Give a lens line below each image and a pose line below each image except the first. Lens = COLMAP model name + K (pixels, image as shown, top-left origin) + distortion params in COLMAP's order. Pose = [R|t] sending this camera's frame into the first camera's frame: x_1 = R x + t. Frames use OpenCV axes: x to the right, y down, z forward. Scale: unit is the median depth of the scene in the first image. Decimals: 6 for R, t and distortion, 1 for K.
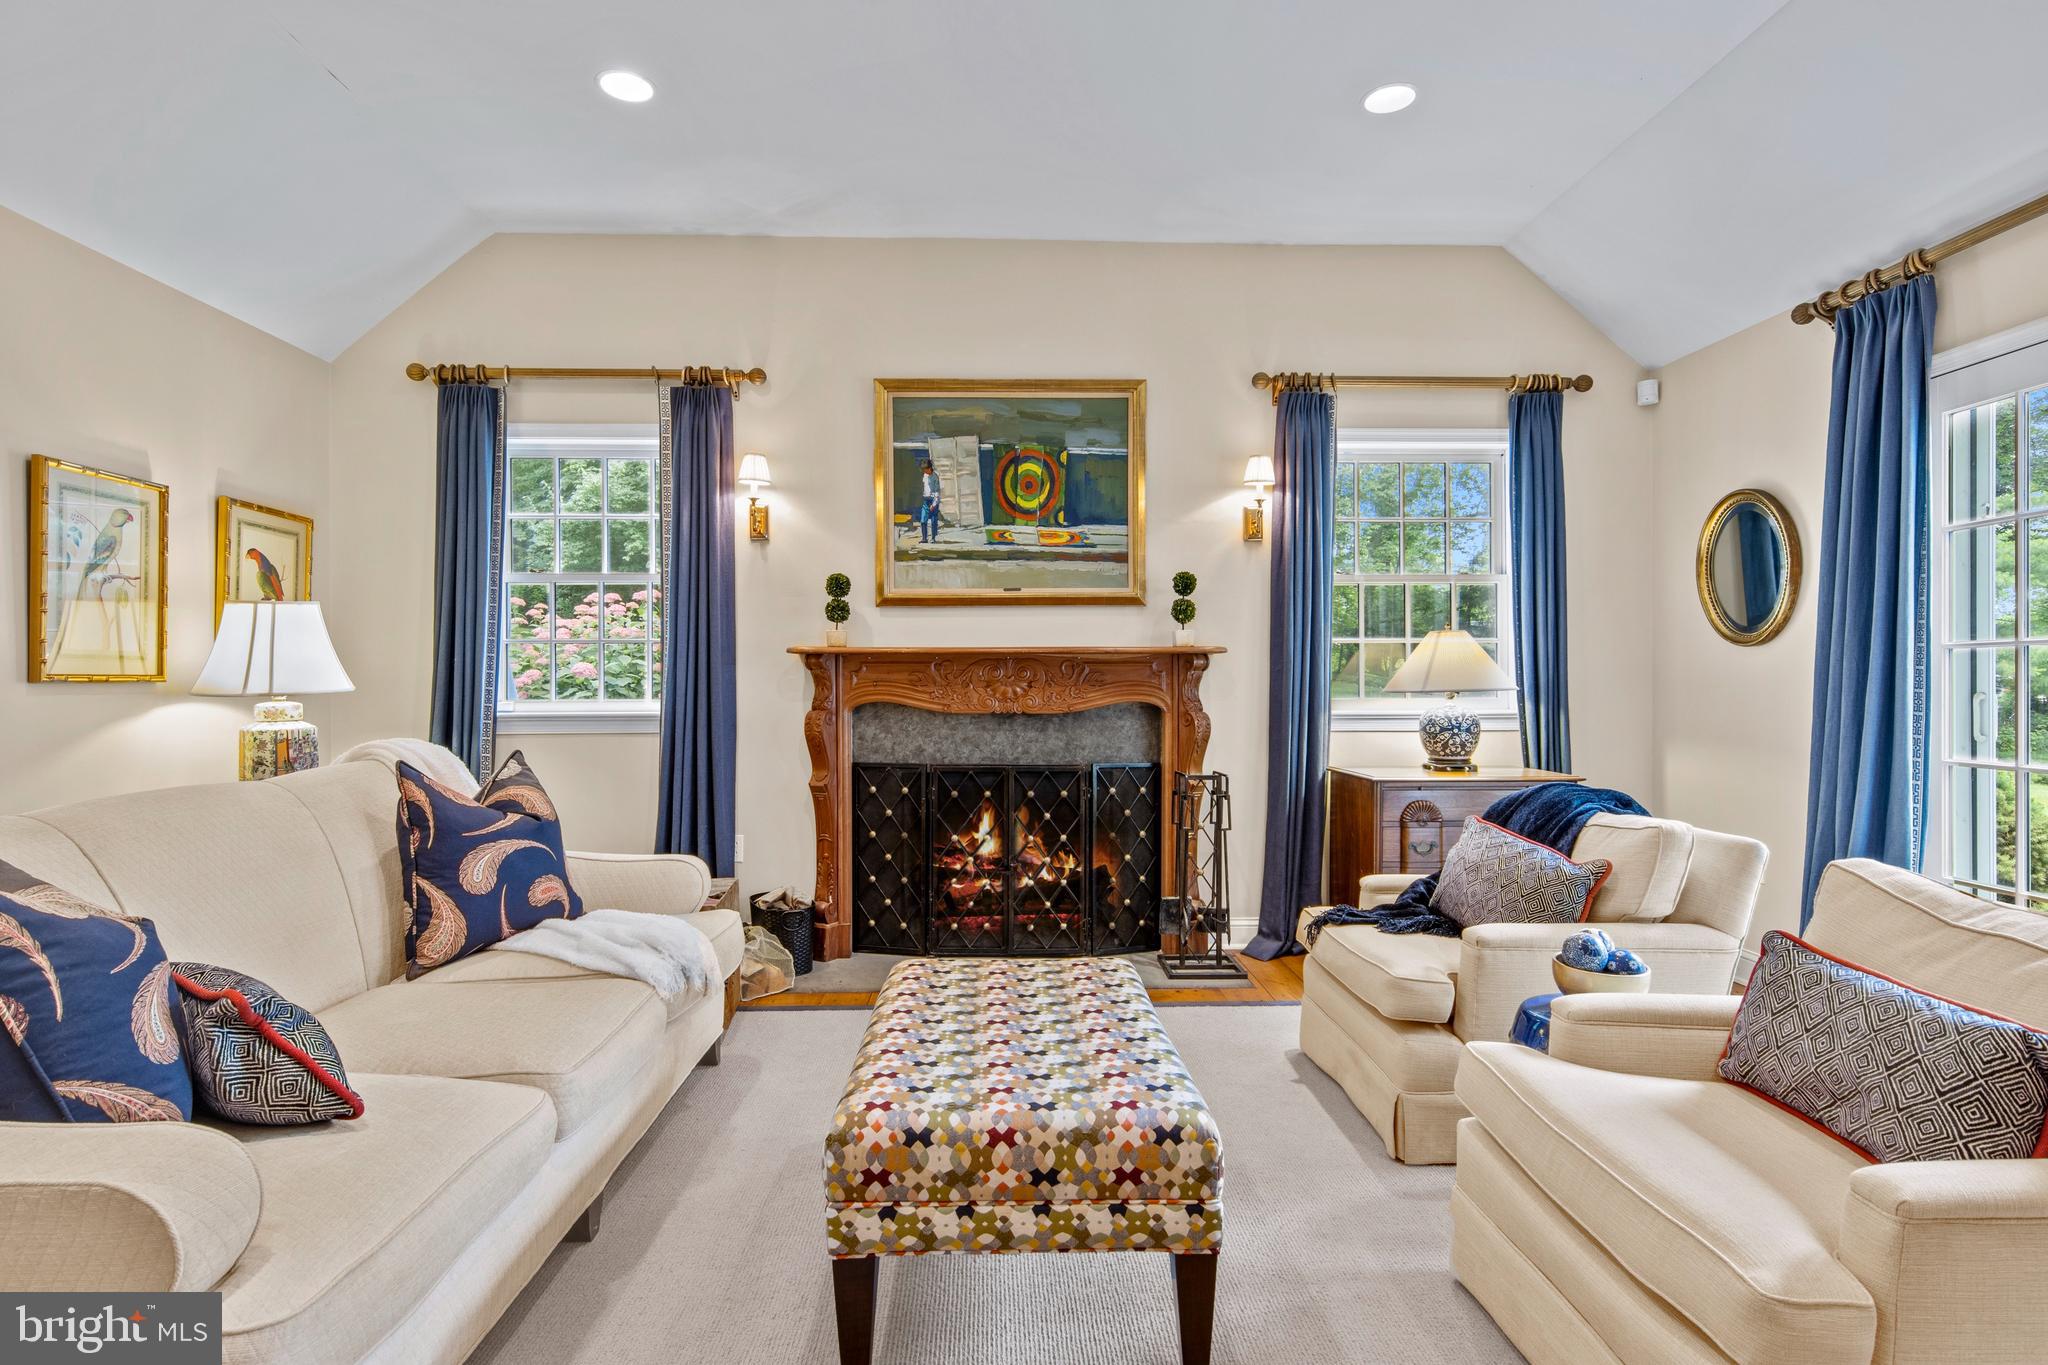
lens RADIAL K [[1043.0, 0, 1029.8], [0, 1043.0, 676.3], [0, 0, 1]] dist [0.011760, -0.003074]
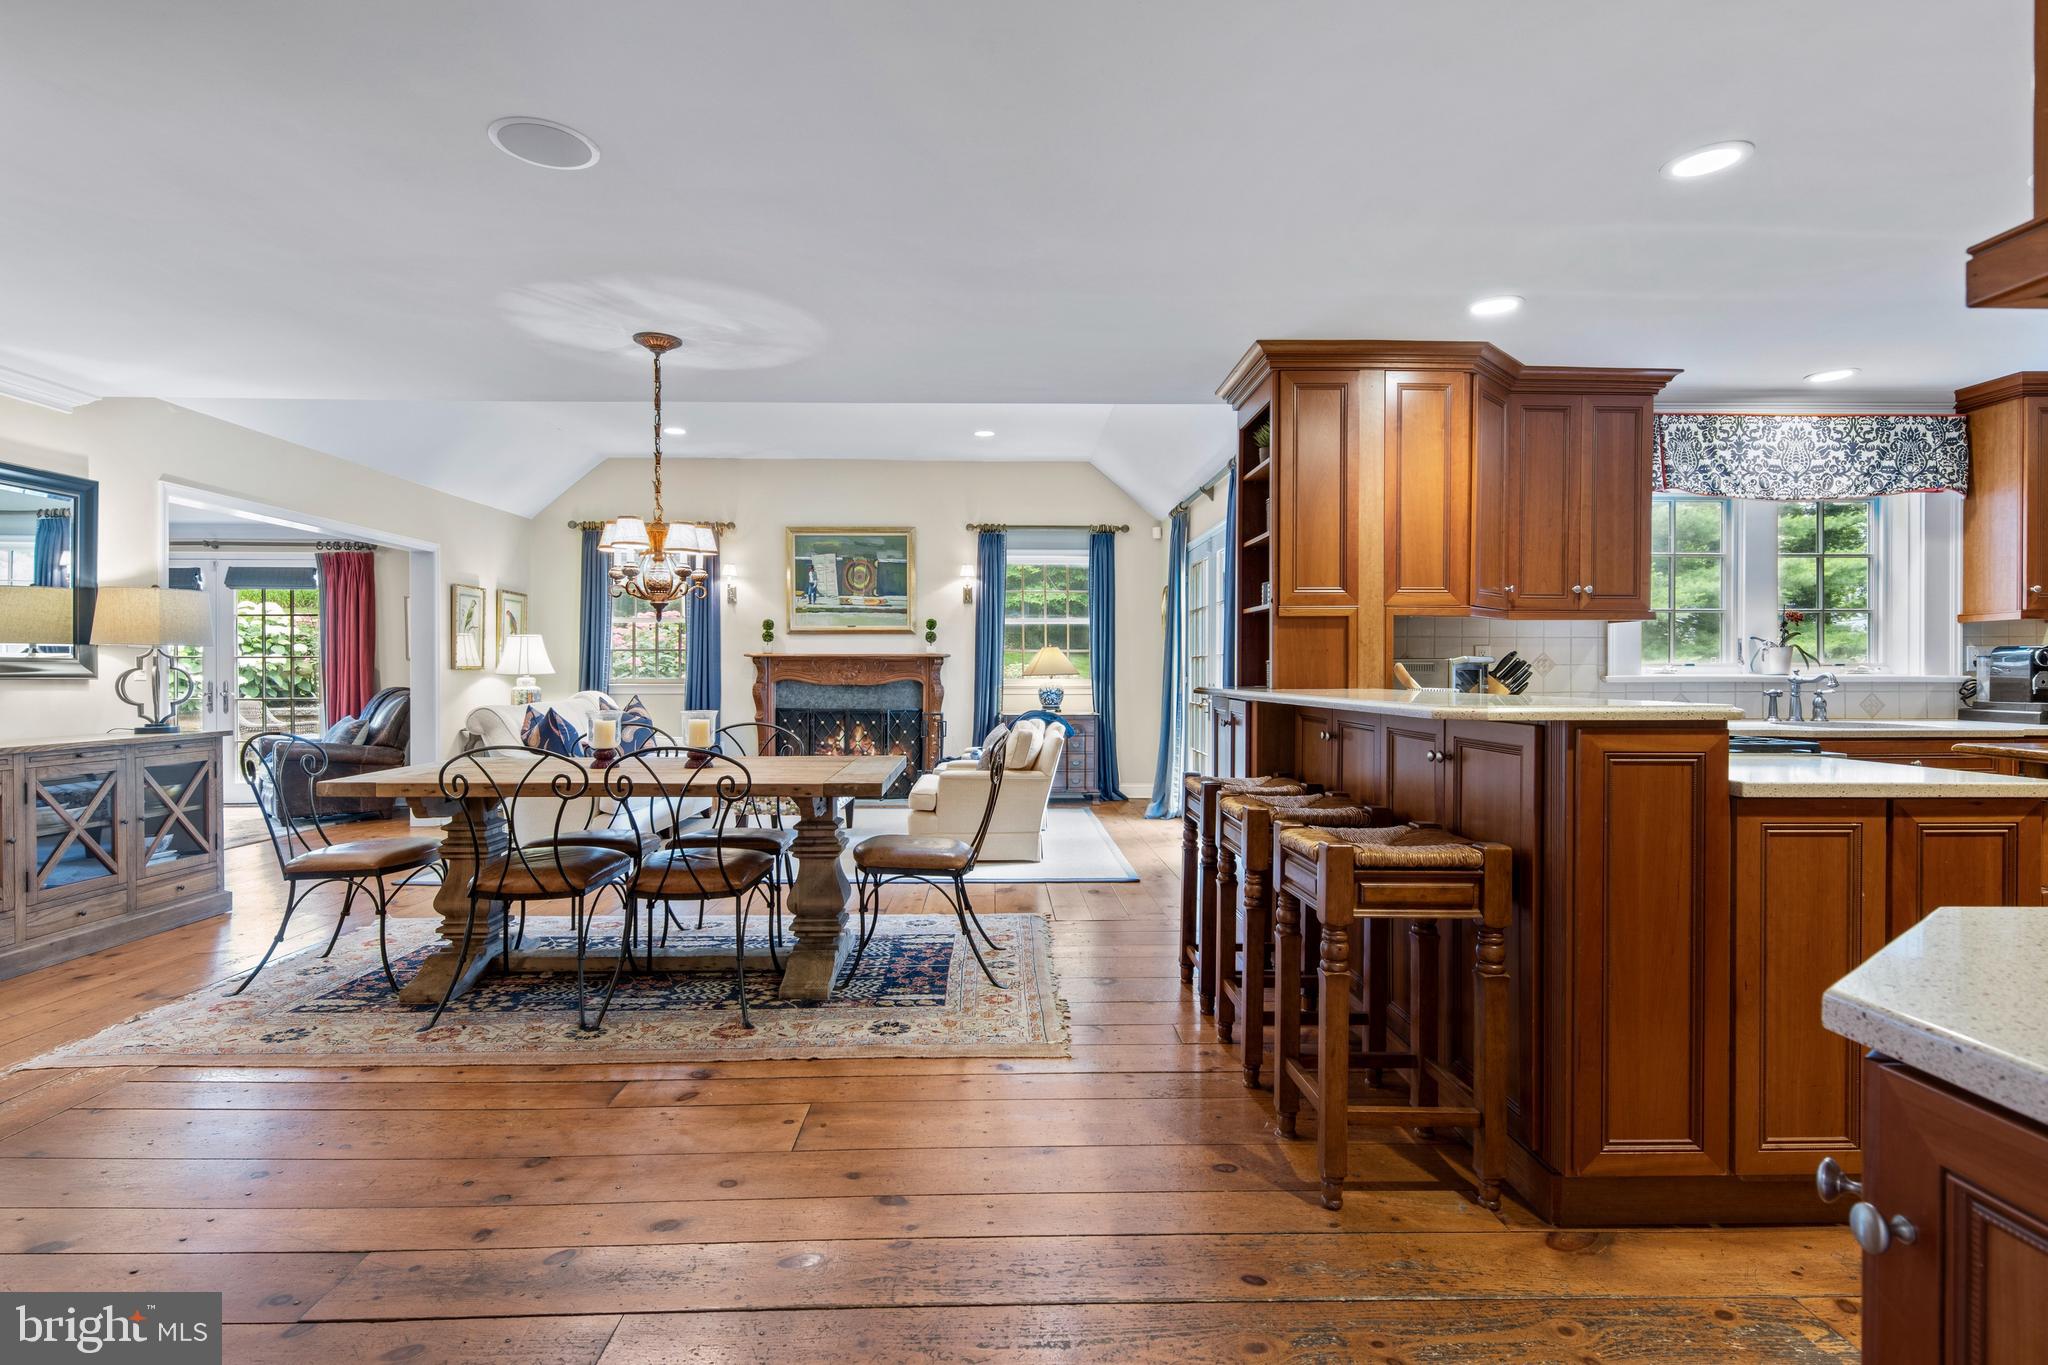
lens RADIAL K [[1043.0, 0, 1027.2], [0, 1043.0, 671.7], [0, 0, 1]] dist [0.011760, -0.003074]
pose [[0.999929, 0.003573, -0.011398, 0.363759], [-0.003469, 0.999952, 0.009132, -0.012059], [0.011430, -0.009091, 0.999893, -1.110275]]
